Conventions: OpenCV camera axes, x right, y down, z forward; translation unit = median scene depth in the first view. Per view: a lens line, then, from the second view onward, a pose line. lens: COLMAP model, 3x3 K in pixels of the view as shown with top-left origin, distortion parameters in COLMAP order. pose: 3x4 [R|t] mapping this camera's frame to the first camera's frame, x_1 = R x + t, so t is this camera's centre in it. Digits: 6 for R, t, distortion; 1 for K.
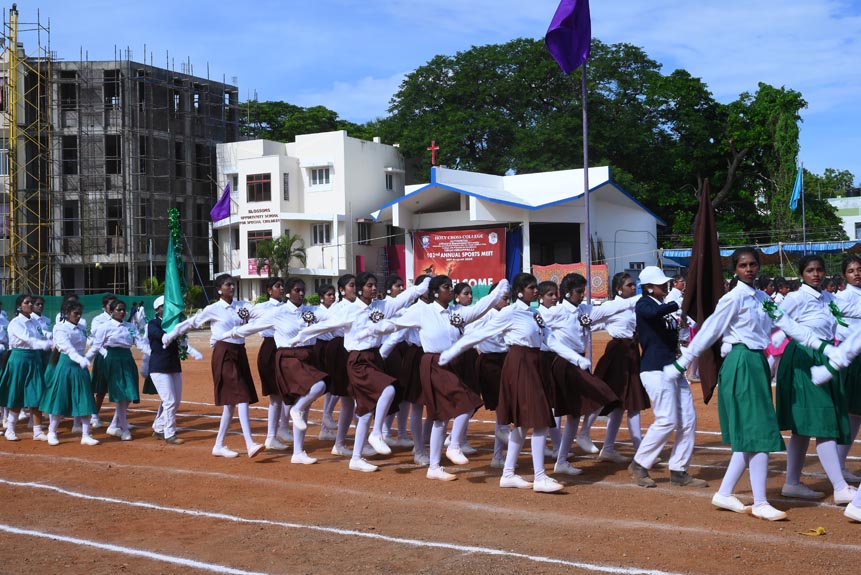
lens RADIAL K [[1139.5, 0, 437.1], [0, 1139.5, 286.4], [0, 0, 1]] dist [-0.006355, 0.027092]
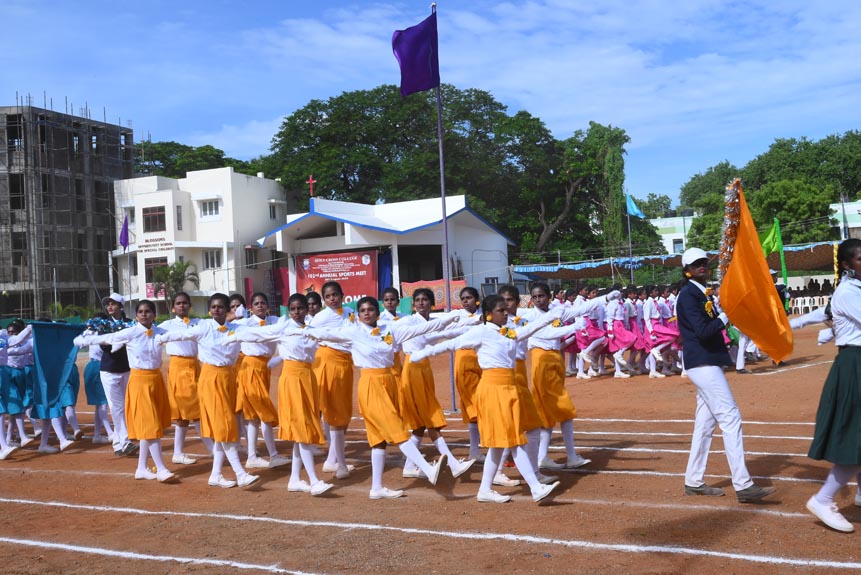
lens RADIAL K [[1002.6, 0, 435.9], [0, 1002.6, 286.1], [0, 0, 1]] dist [0.001330, -0.007897]
pose [[0.992760, -0.026757, 0.117096, 0.000223], [0.028630, 0.999487, -0.014347, 0.000489], [-0.116652, 0.017595, 0.993017, -0.002918]]
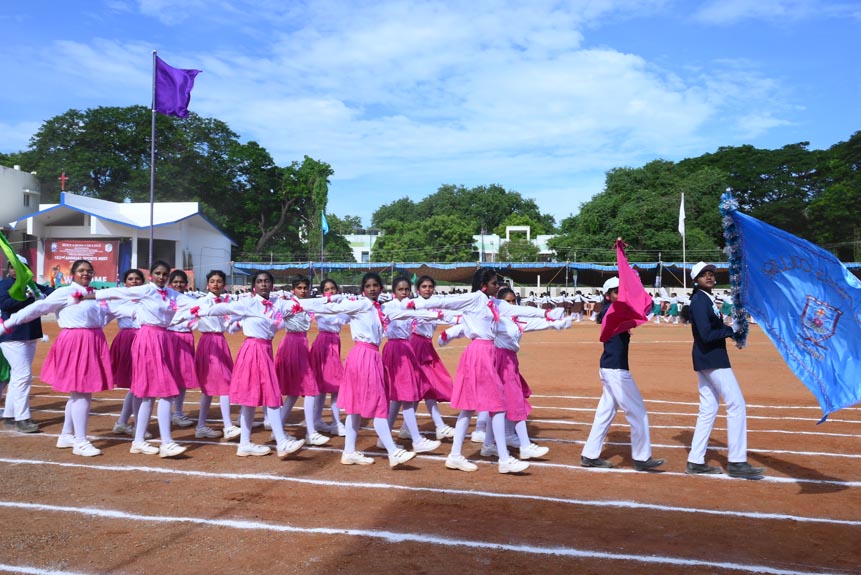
lens RADIAL K [[779.0, 0, 434.4], [0, 779.0, 285.0], [0, 0, 1]] dist [-0.002168, -0.005272]
pose [[0.905623, 0.039121, 0.422276, 0.009275], [-0.037225, 0.999226, -0.012739, -0.000086], [-0.422447, -0.004182, 0.906378, -0.013508]]
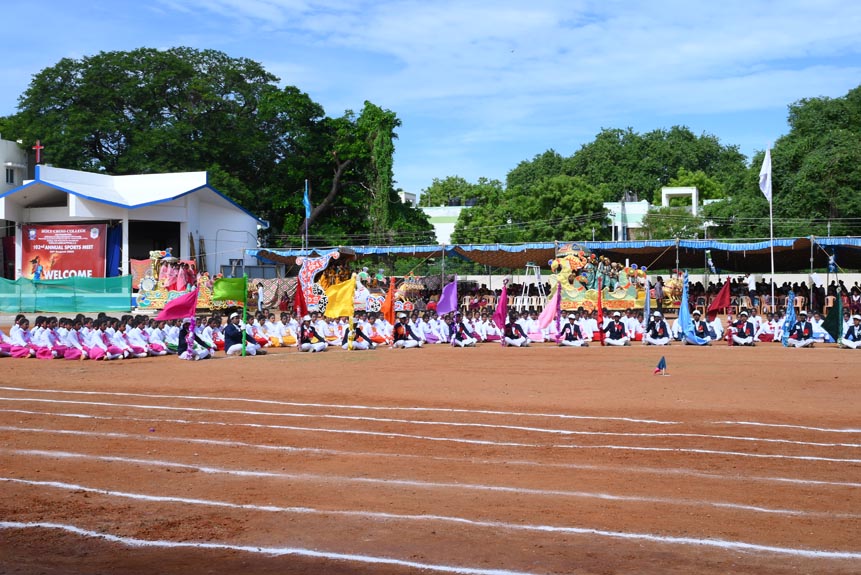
lens RADIAL K [[1131.4, 0, 430.0], [0, 1131.4, 287.7], [0, 0, 1]] dist [-0.023839, 0.007519]
pose [[0.973404, 0.022205, 0.228015, 0.104802], [-0.023832, 0.999706, 0.004384, -0.002583], [-0.227851, -0.009701, 0.973648, -0.106732]]
